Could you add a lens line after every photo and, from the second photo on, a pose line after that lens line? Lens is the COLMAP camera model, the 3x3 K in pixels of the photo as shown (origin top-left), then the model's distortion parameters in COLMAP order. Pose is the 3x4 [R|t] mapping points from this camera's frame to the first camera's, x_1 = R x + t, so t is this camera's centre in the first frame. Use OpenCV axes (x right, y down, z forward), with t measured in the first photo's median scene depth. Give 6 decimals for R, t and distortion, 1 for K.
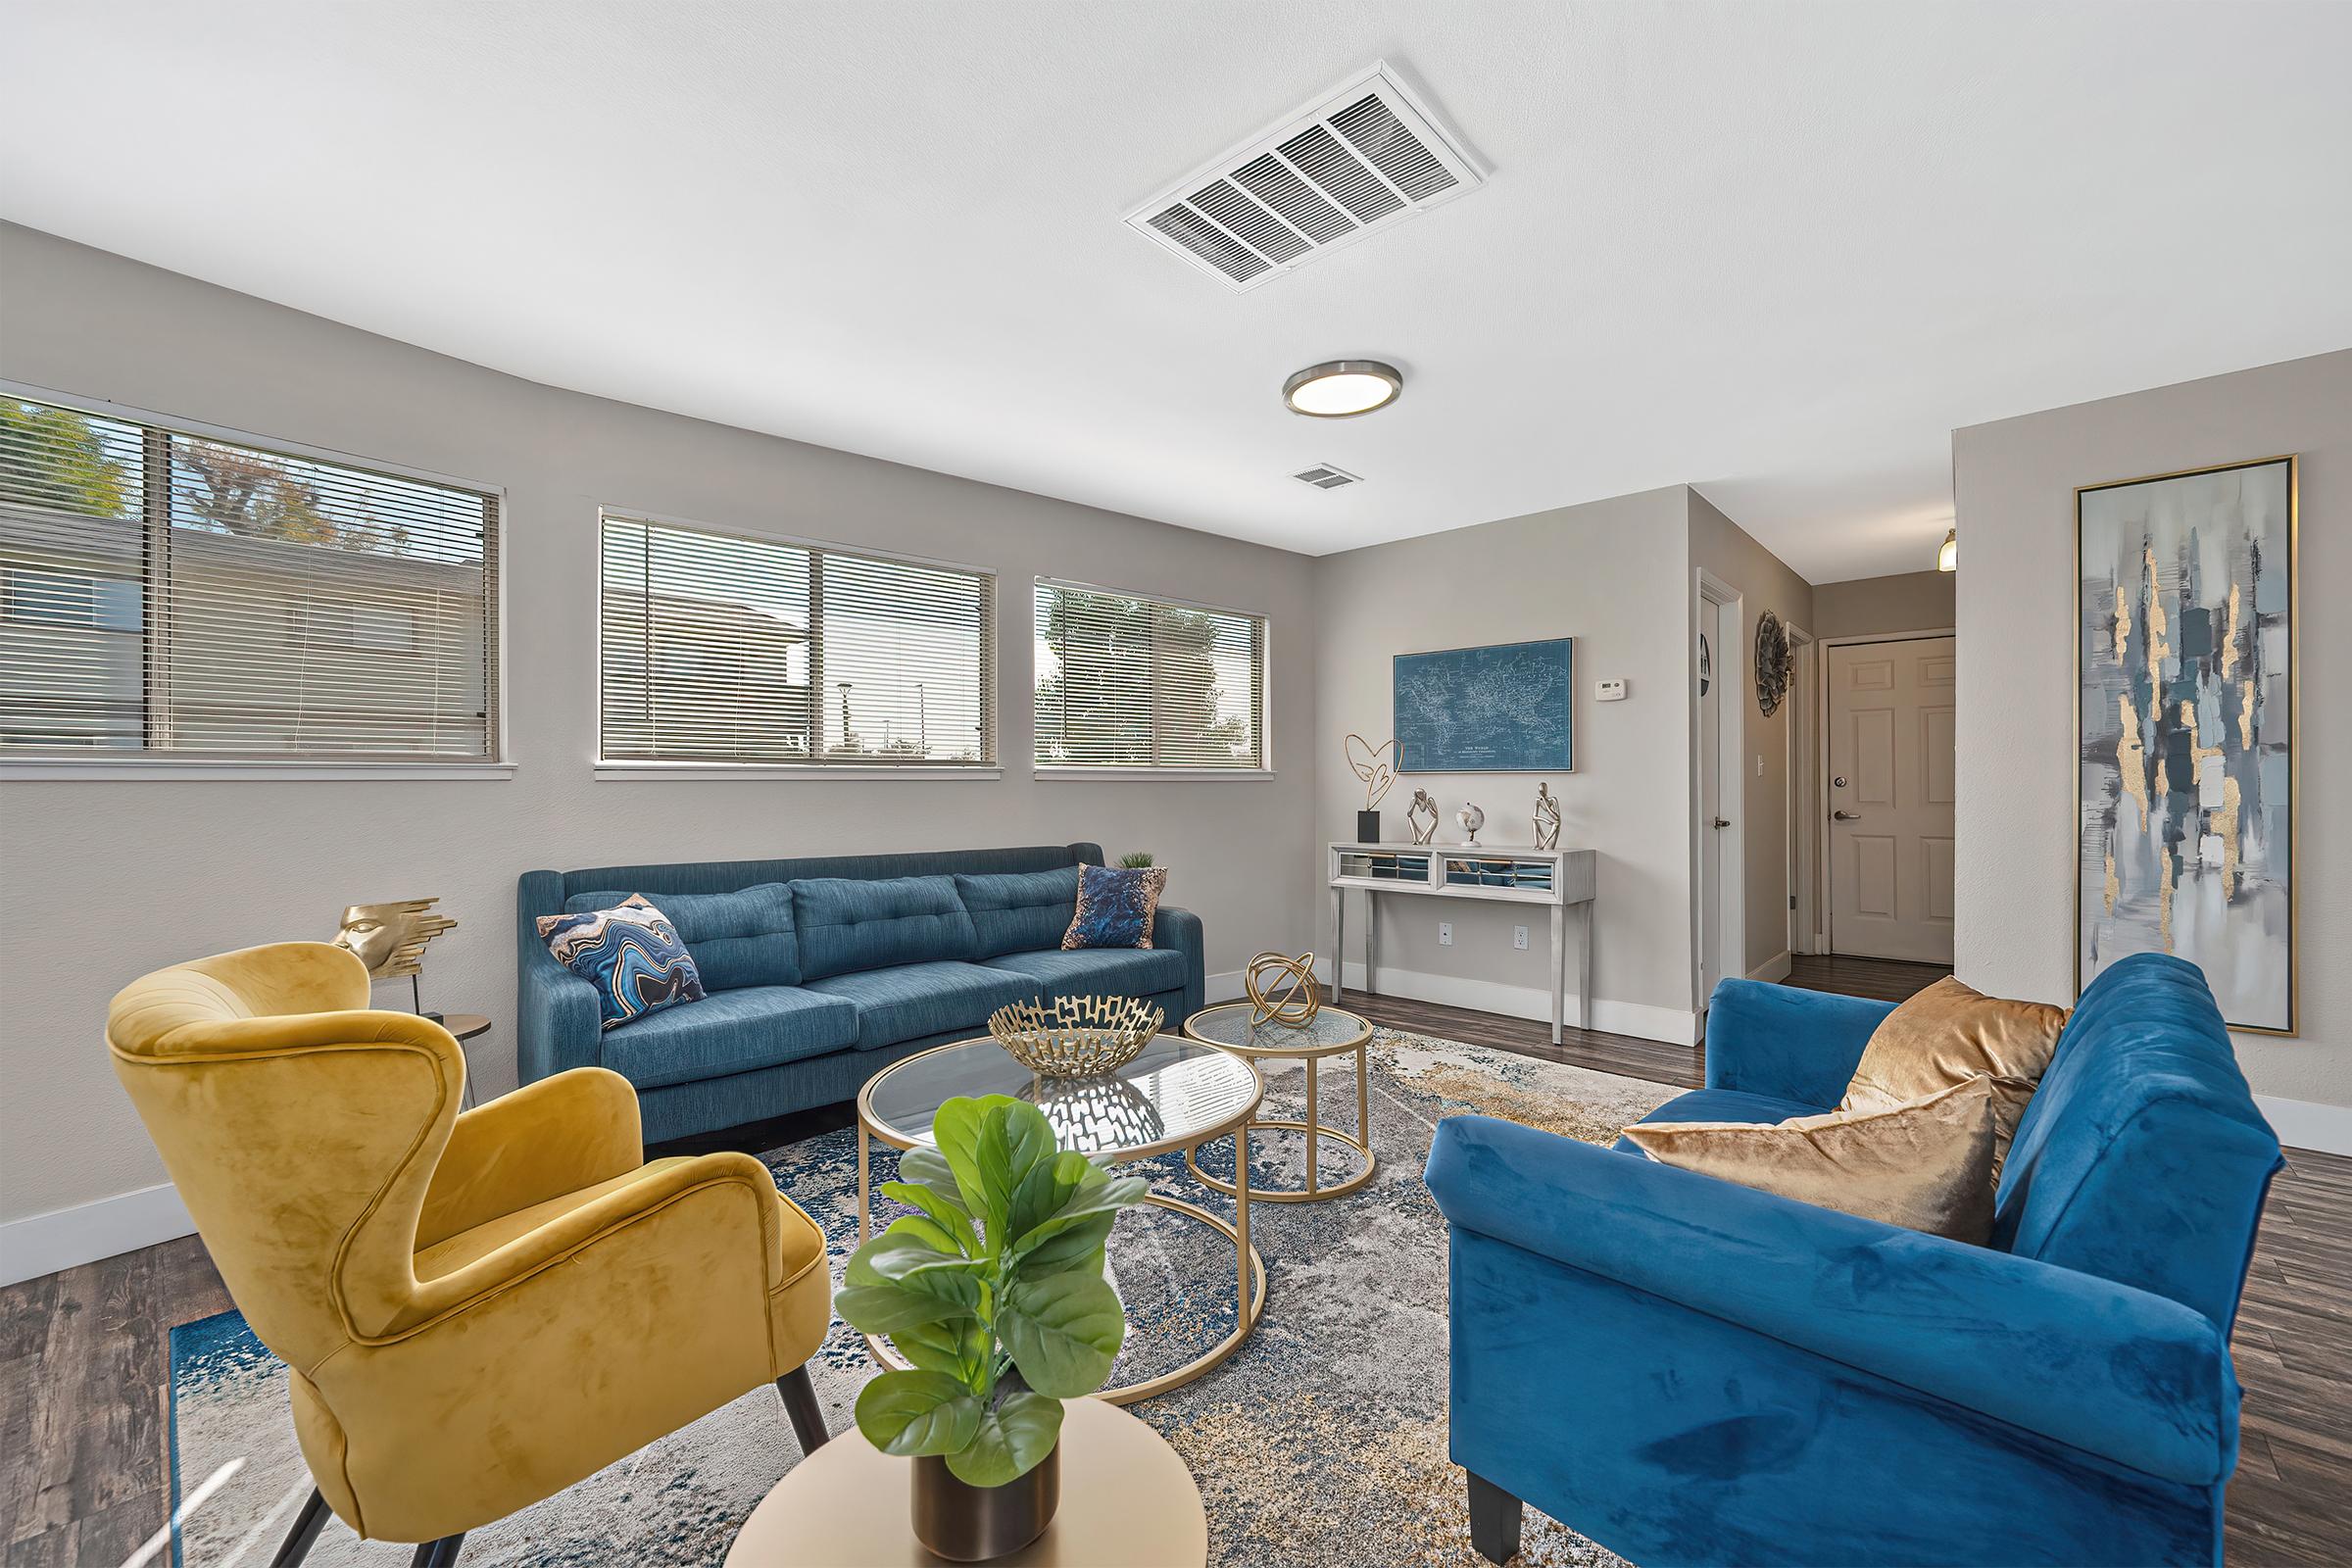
lens RADIAL K [[934.0, 0, 1172.2], [0, 934.0, 783.9], [0, 0, 1]] dist [-0.002775, 0.000050]
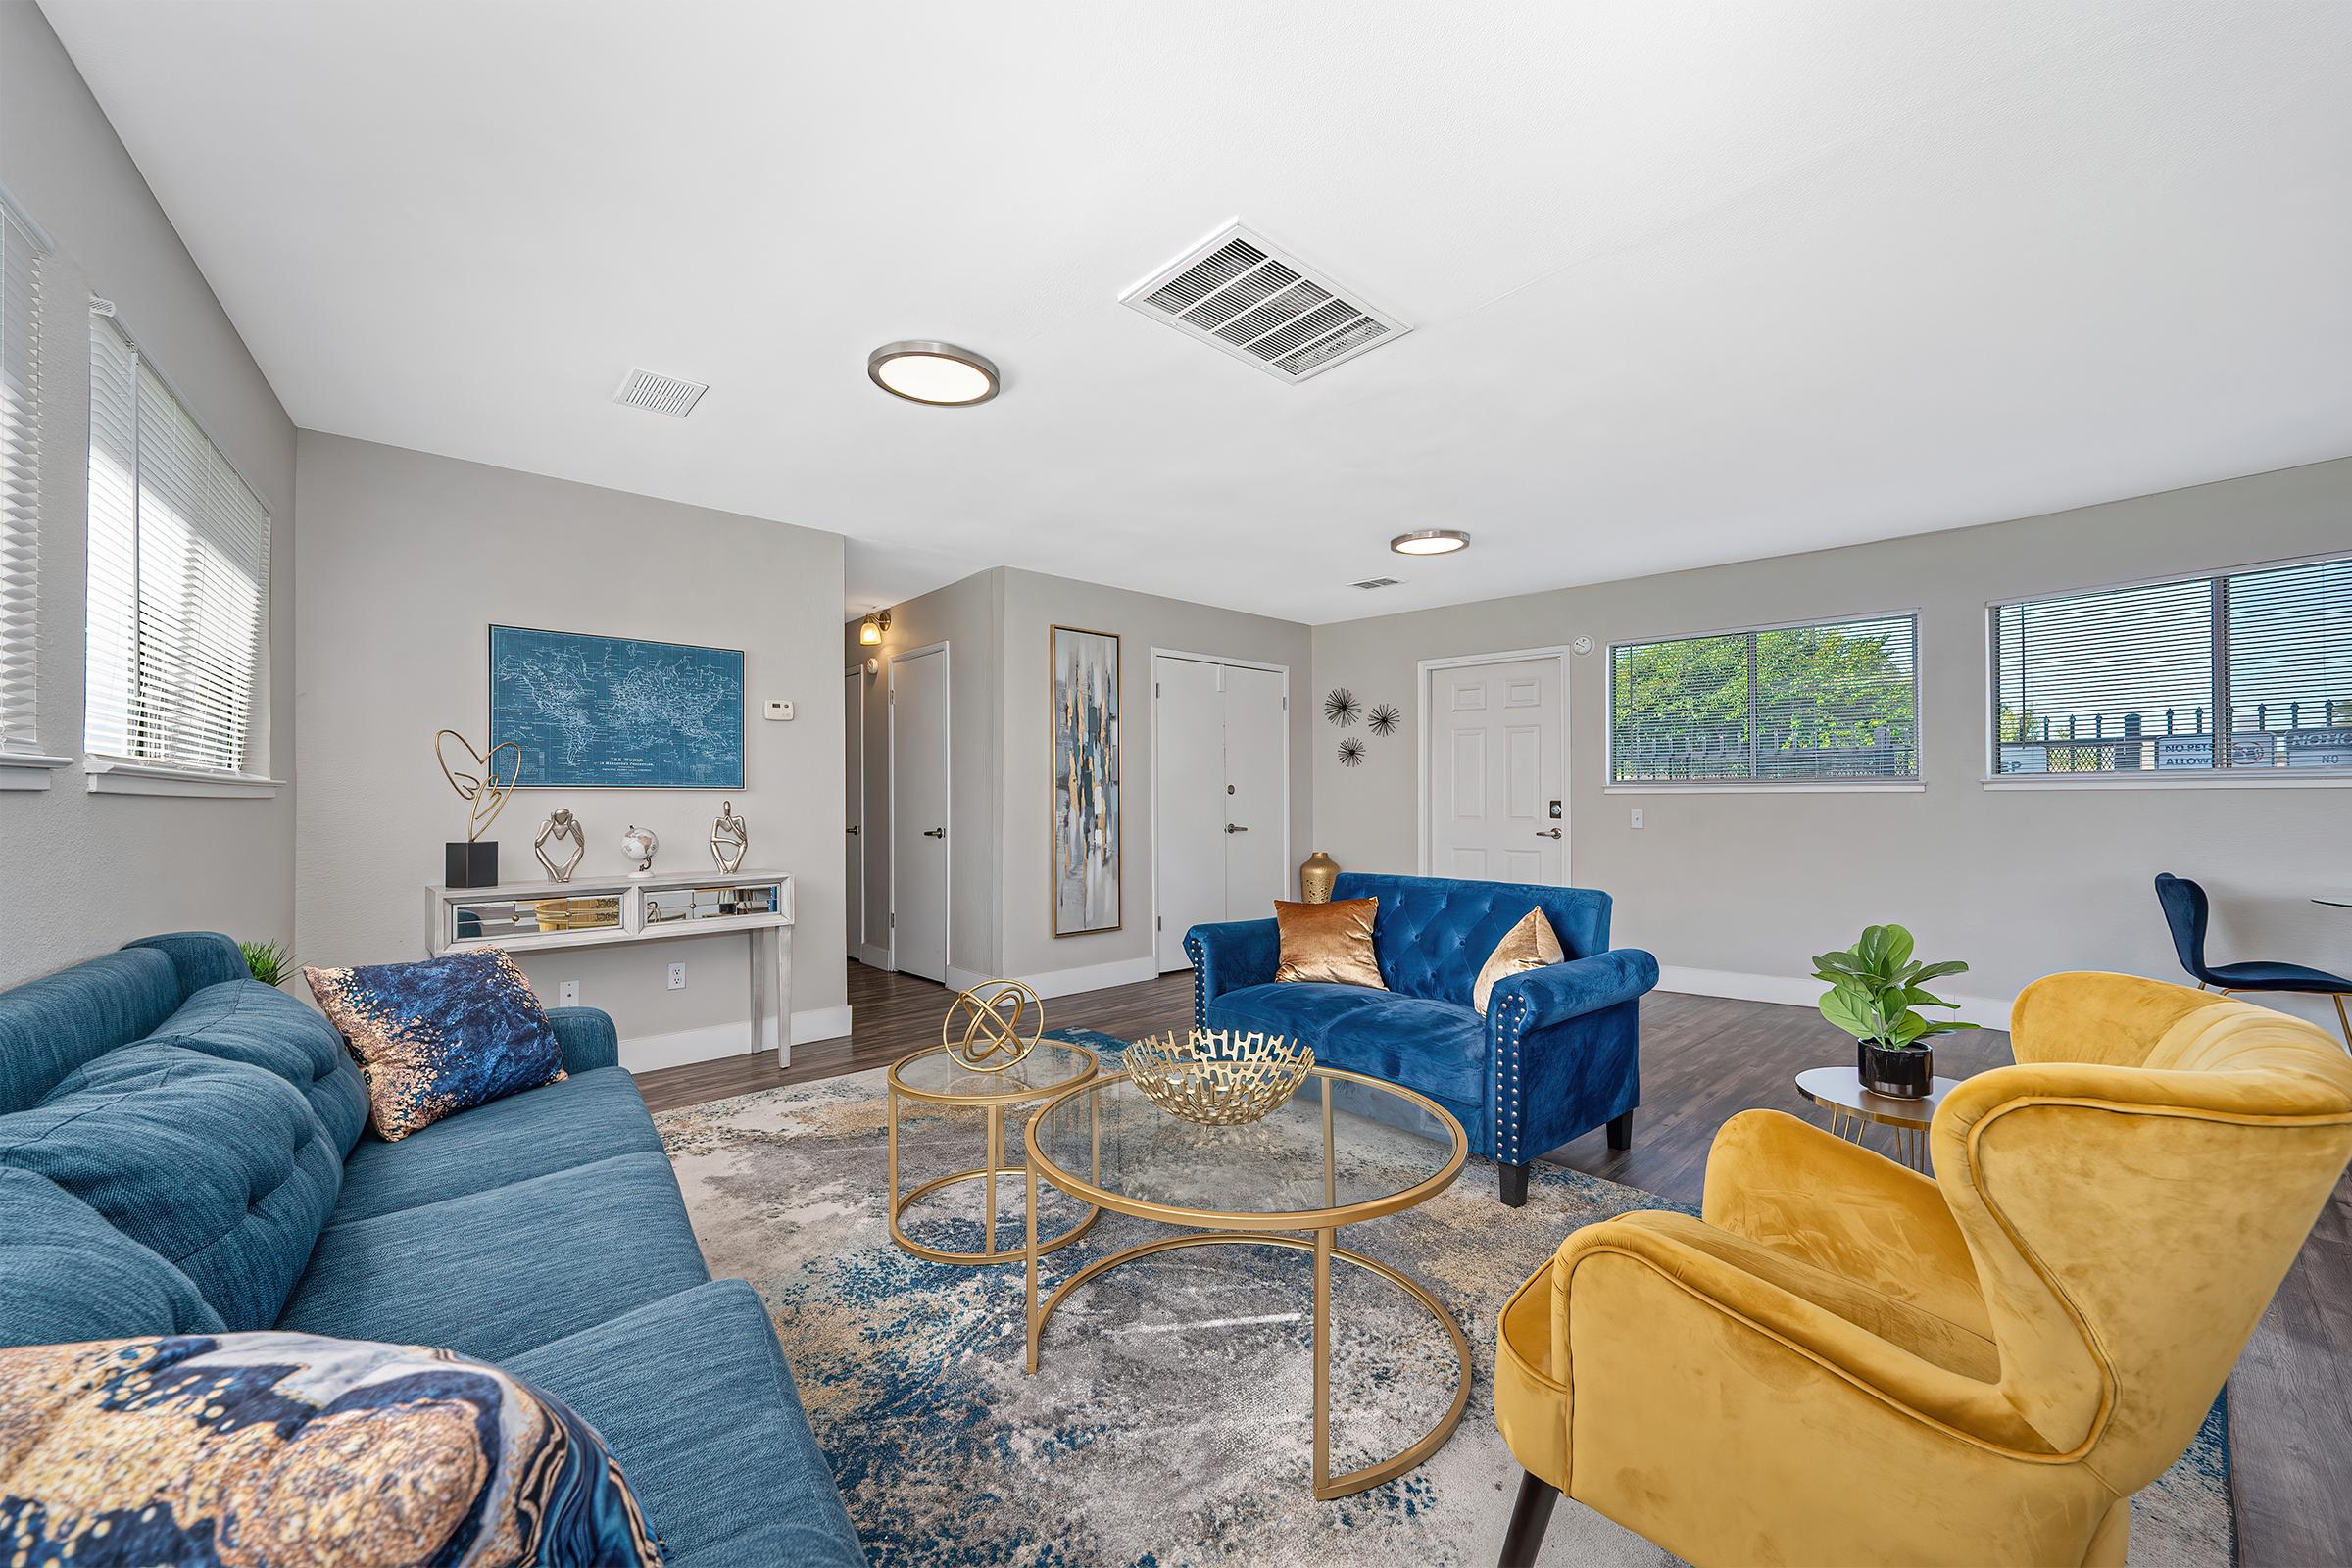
lens RADIAL K [[934.0, 0, 1172.8], [0, 934.0, 797.1], [0, 0, 1]] dist [-0.002775, 0.000050]
pose [[0.067865, 0.006123, 0.997676, -0.703094], [0.004105, 0.999971, -0.006416, 0.003497], [-0.997686, 0.004531, 0.067838, 0.686387]]
